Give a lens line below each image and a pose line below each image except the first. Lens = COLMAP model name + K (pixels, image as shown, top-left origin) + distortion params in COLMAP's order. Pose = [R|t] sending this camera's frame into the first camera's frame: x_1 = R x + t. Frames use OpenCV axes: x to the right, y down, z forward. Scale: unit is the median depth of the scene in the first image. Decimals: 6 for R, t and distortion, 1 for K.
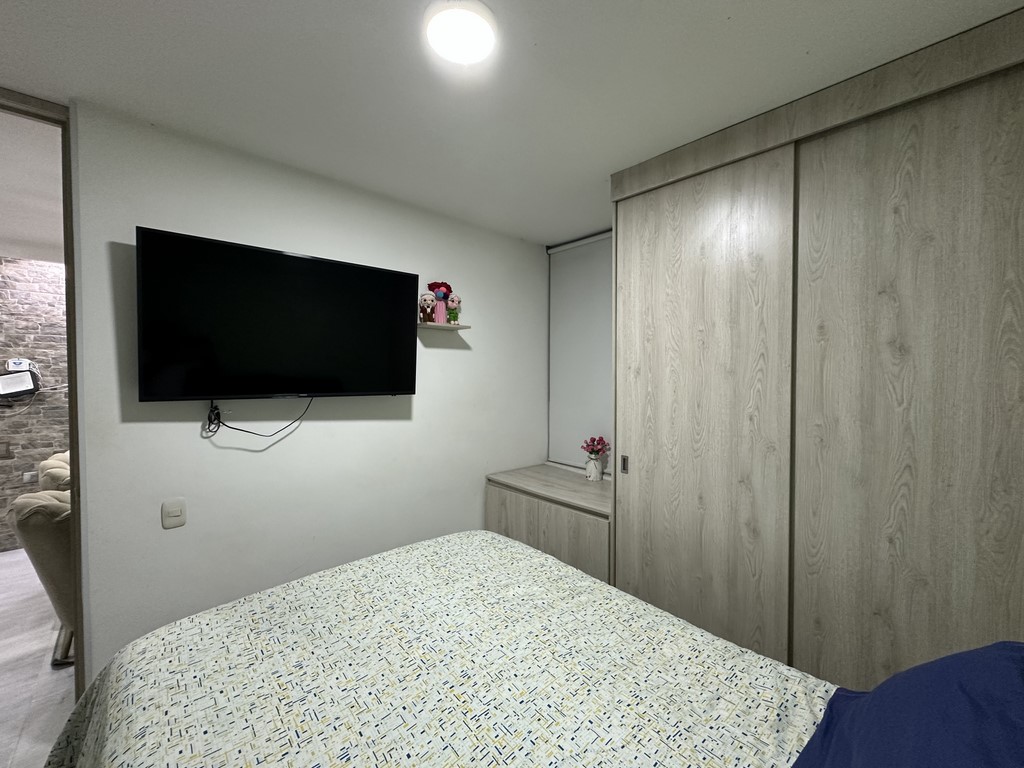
lens RADIAL K [[407.3, 0, 511.0], [0, 407.3, 384.1], [0, 0, 1]] dist [-0.001603, 0.000239]
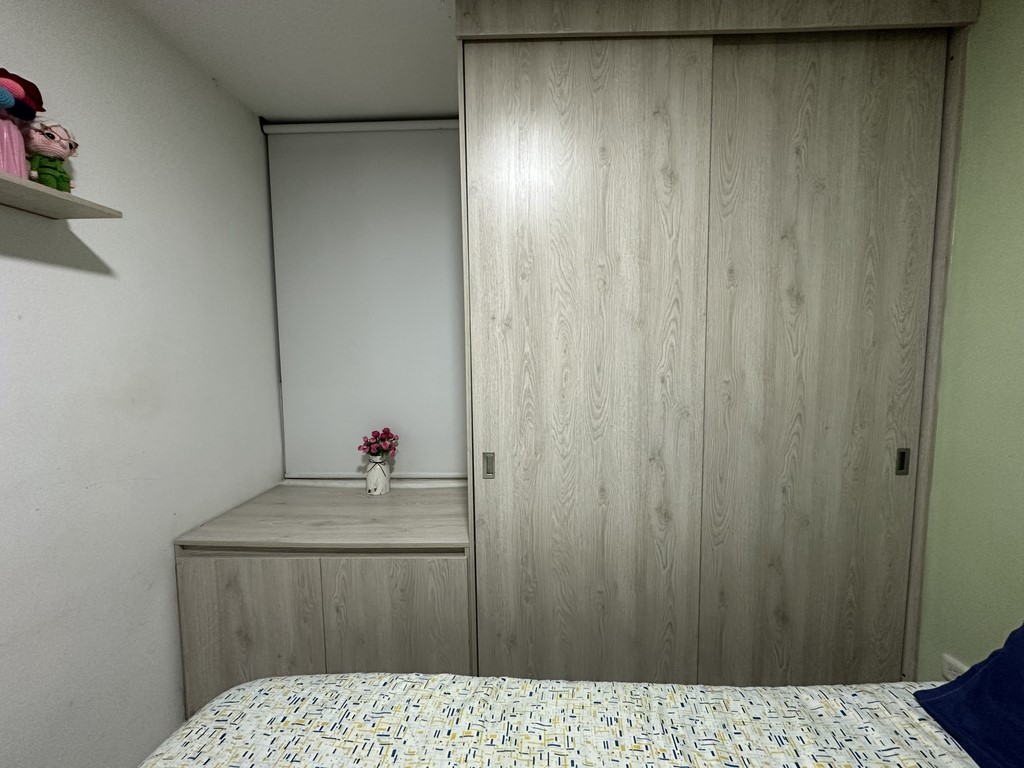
lens RADIAL K [[407.3, 0, 511.0], [0, 407.3, 384.1], [0, 0, 1]] dist [-0.001603, 0.000239]
pose [[0.701699, -0.068896, 0.709135, -0.178315], [0.031683, 0.997346, 0.065546, 0.026755], [-0.711769, -0.023526, 0.702020, 0.589242]]
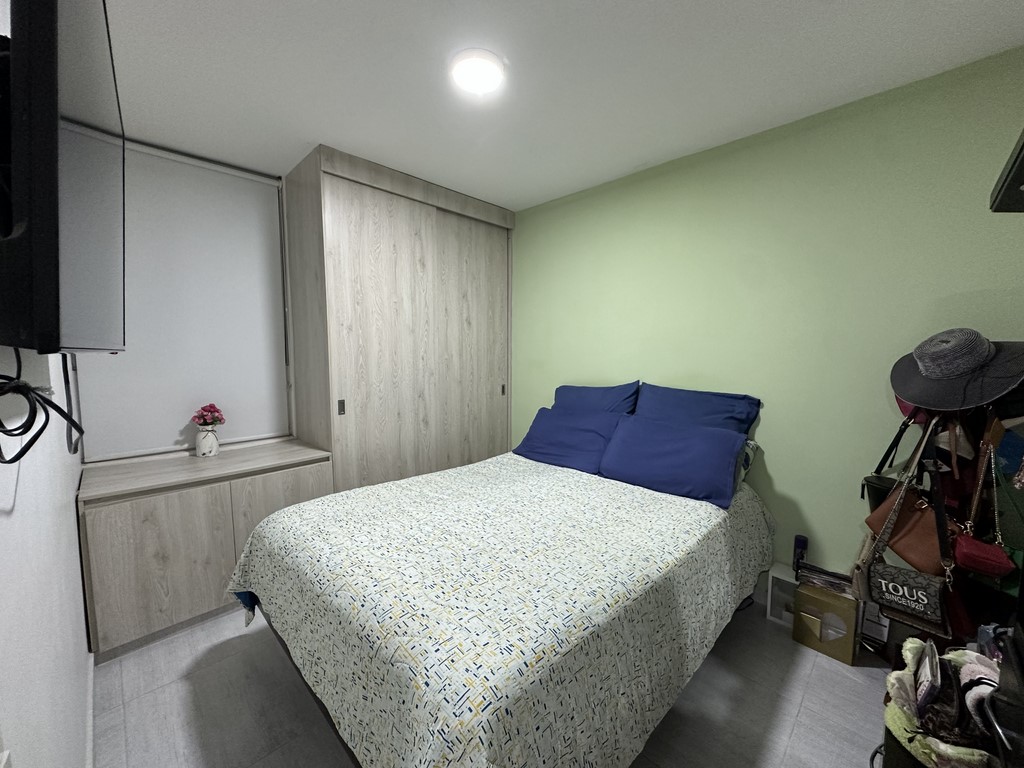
lens RADIAL K [[407.3, 0, 511.0], [0, 407.3, 384.1], [0, 0, 1]] dist [-0.001603, 0.000239]
pose [[-0.040786, -0.091437, 0.994975, -1.042141], [0.026411, 0.995357, 0.092555, 0.039726], [-0.998819, 0.030053, -0.038182, 0.634602]]
